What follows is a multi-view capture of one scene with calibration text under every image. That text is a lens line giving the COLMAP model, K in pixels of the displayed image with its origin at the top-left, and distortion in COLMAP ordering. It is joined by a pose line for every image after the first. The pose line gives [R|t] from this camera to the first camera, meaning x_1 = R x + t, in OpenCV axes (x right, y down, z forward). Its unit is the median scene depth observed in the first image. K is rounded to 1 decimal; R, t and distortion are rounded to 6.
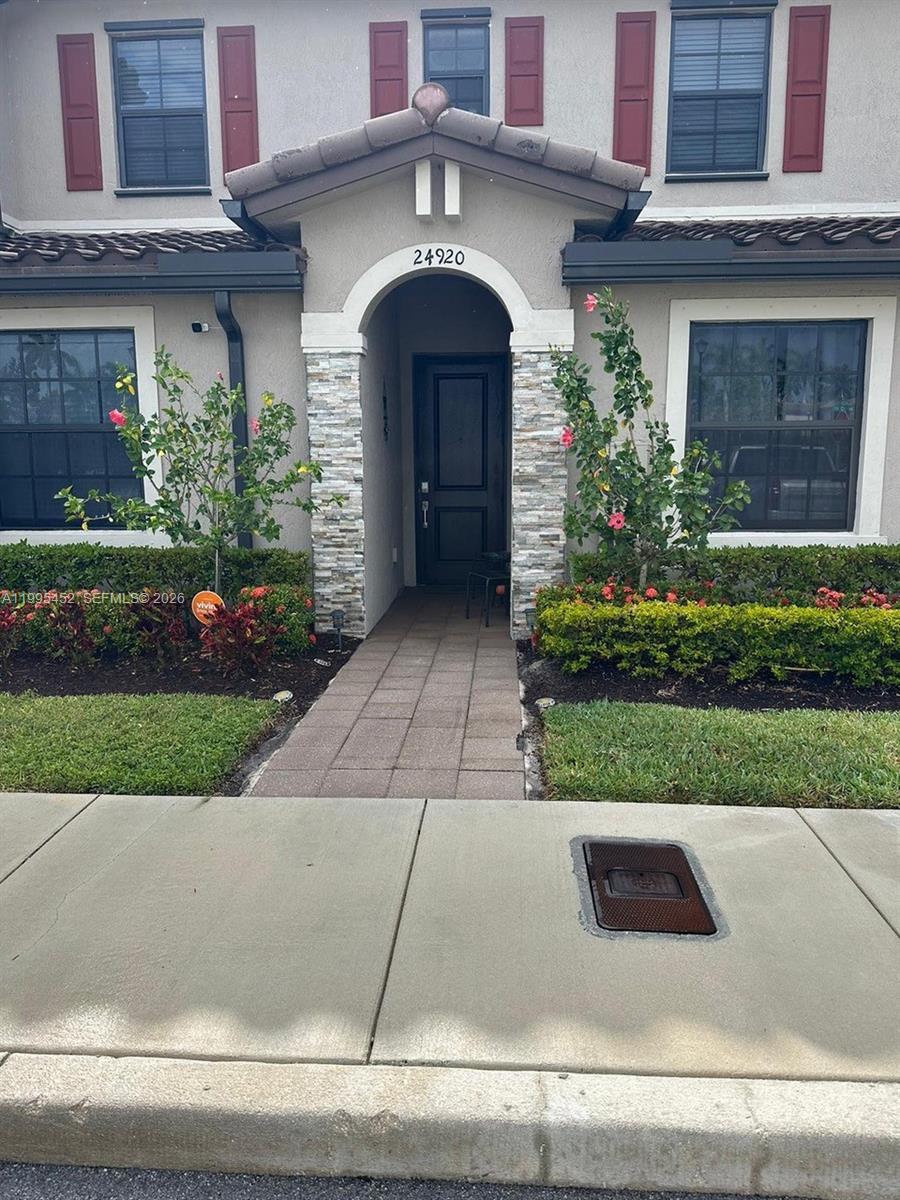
lens RADIAL K [[837.6, 0, 445.0], [0, 837.6, 607.2], [0, 0, 1]] dist [0.077048, -0.084746]
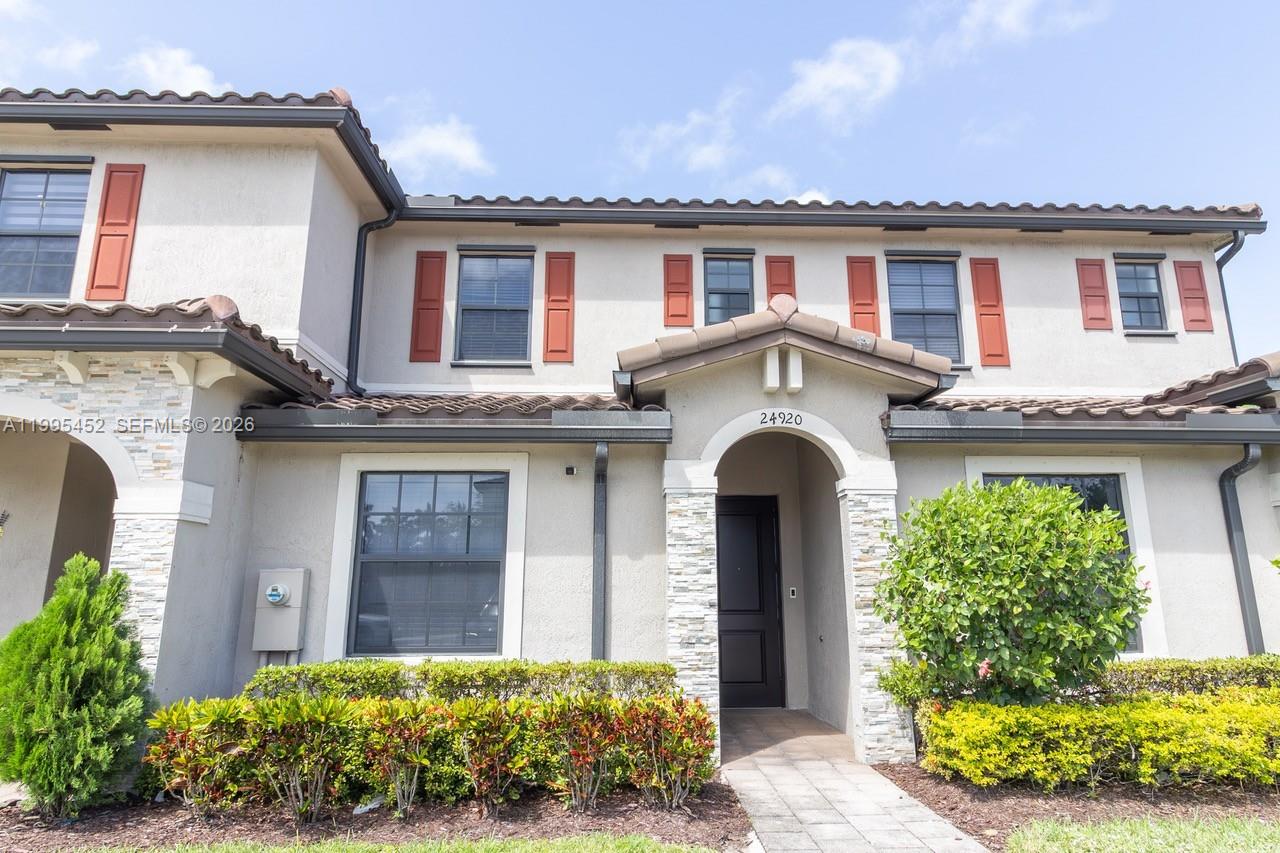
lens RADIAL K [[754.1, 0, 644.1], [0, 754.1, 423.1], [0, 0, 1]] dist [0.014401, 0.000613]
pose [[0.994618, 0.022755, 0.101083, -0.299162], [0.016861, 0.927037, -0.374590, -0.005832], [-0.102232, 0.374278, 0.921664, 0.025813]]
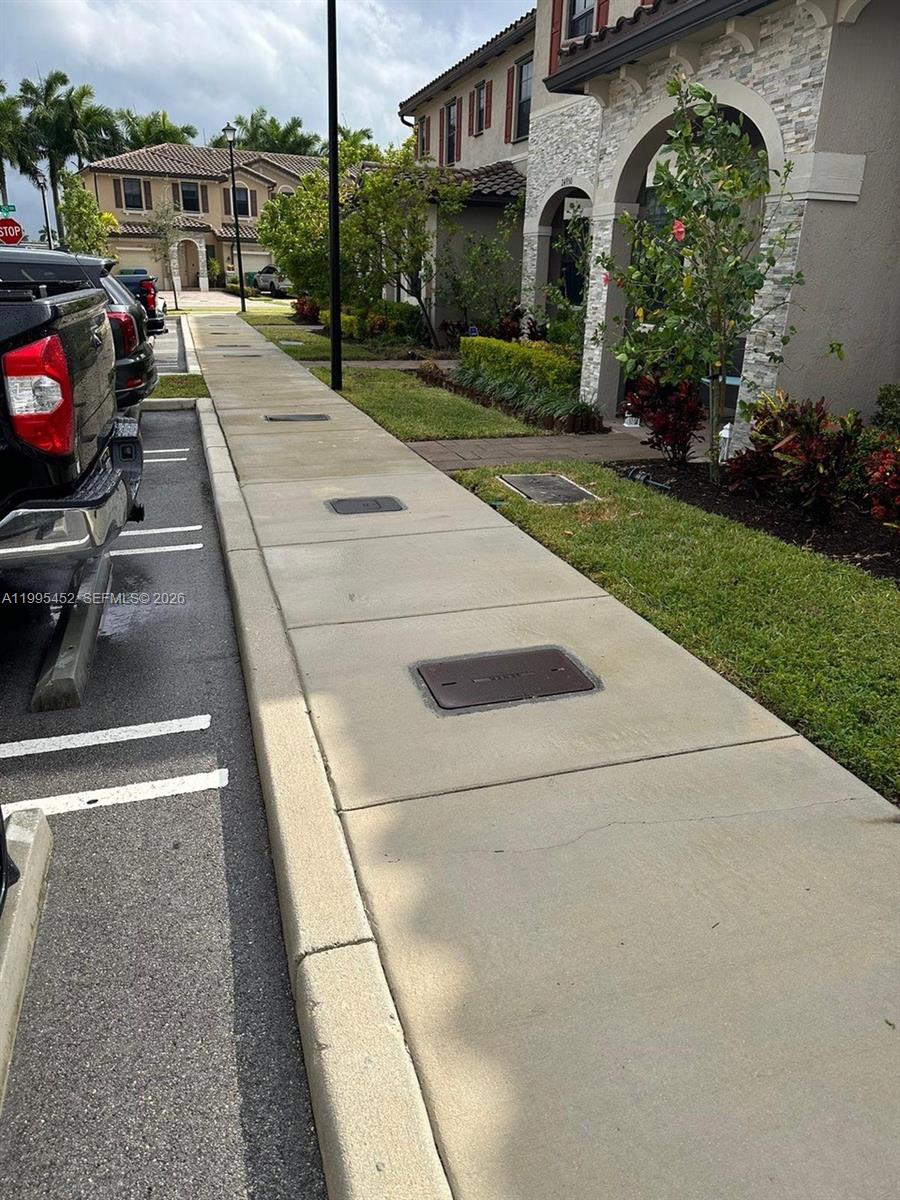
lens RADIAL K [[837.6, 0, 445.0], [0, 837.6, 607.2], [0, 0, 1]] dist [0.077048, -0.084746]
pose [[0.351059, 0.358921, -0.864831, 0.065335], [-0.182145, 0.932150, 0.312922, -0.042820], [0.918466, 0.047671, 0.392616, 0.217348]]
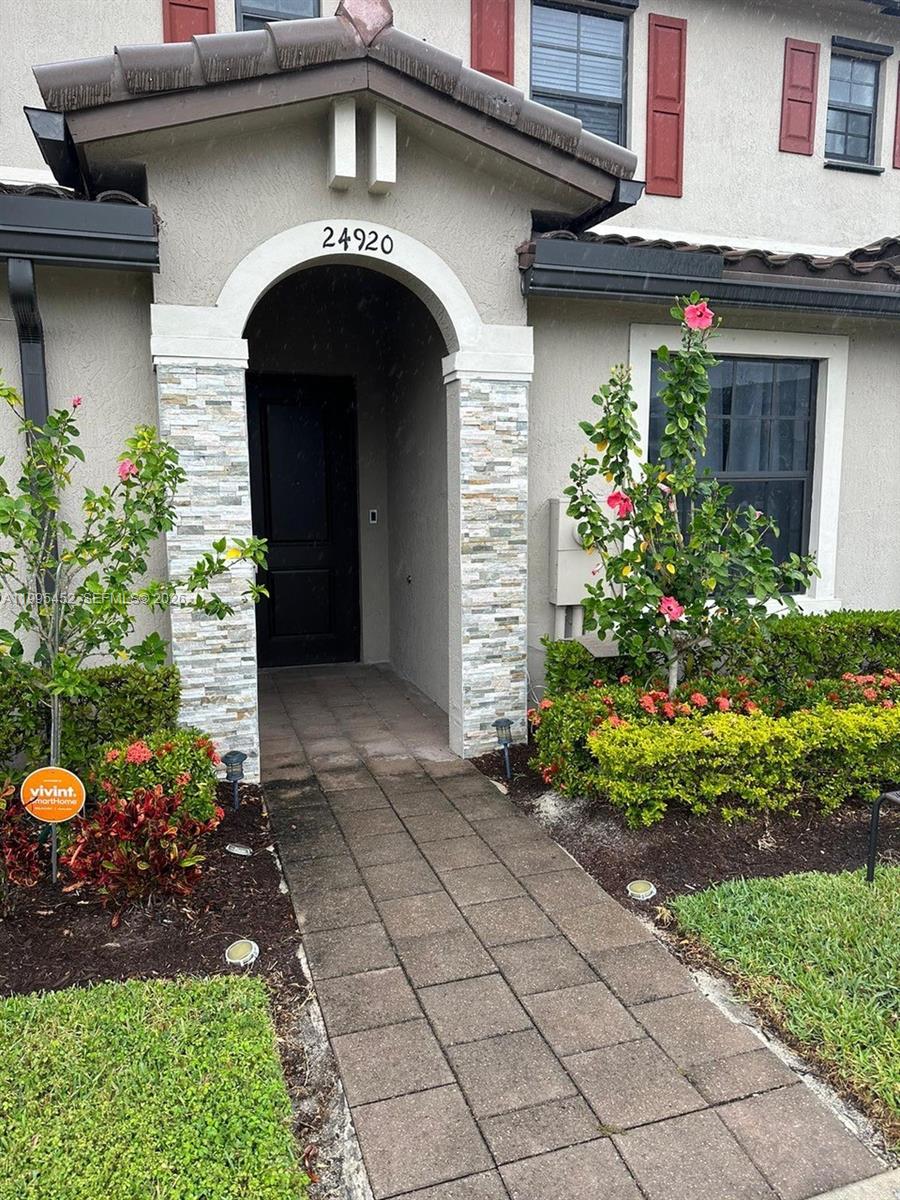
lens RADIAL K [[846.2, 0, 450.0], [0, 846.2, 600.0], [0, 0, 1]] dist [0.126498, -0.149802]
pose [[0.928529, -0.050948, 0.367747, -0.207984], [0.064641, 0.997595, -0.025005, -0.086729], [-0.365589, 0.046989, 0.929590, 0.303665]]
